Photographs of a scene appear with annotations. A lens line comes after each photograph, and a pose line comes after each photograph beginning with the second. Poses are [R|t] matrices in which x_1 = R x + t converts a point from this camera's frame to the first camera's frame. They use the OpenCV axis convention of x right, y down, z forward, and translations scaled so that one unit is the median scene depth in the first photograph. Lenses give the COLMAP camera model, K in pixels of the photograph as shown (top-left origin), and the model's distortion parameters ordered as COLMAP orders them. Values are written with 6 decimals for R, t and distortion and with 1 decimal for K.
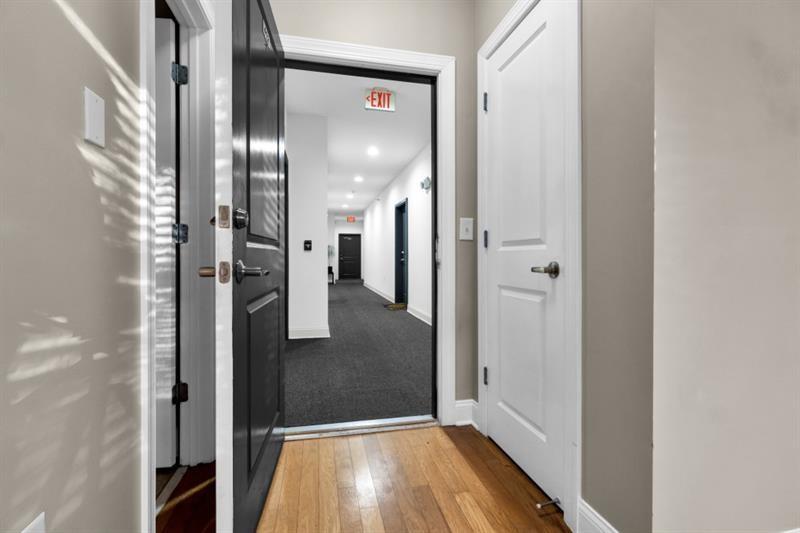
lens RADIAL K [[372.8, 0, 397.2], [0, 372.8, 257.1], [0, 0, 1]] dist [-0.000576, -0.000009]
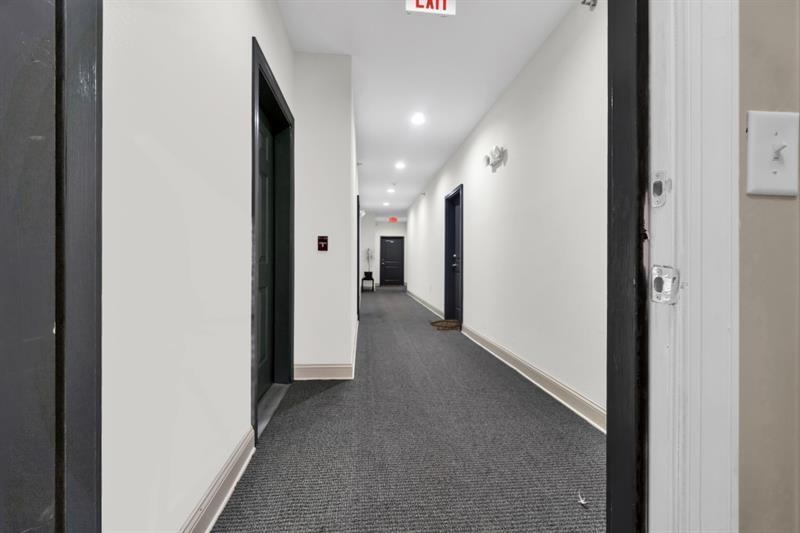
lens RADIAL K [[372.8, 0, 397.2], [0, 372.8, 257.1], [0, 0, 1]] dist [-0.000576, -0.000009]
pose [[0.993008, 0.003289, -0.117999, -0.013278], [-0.004828, 0.999907, -0.012759, 0.001109], [0.117946, 0.013240, 0.992932, 0.196770]]
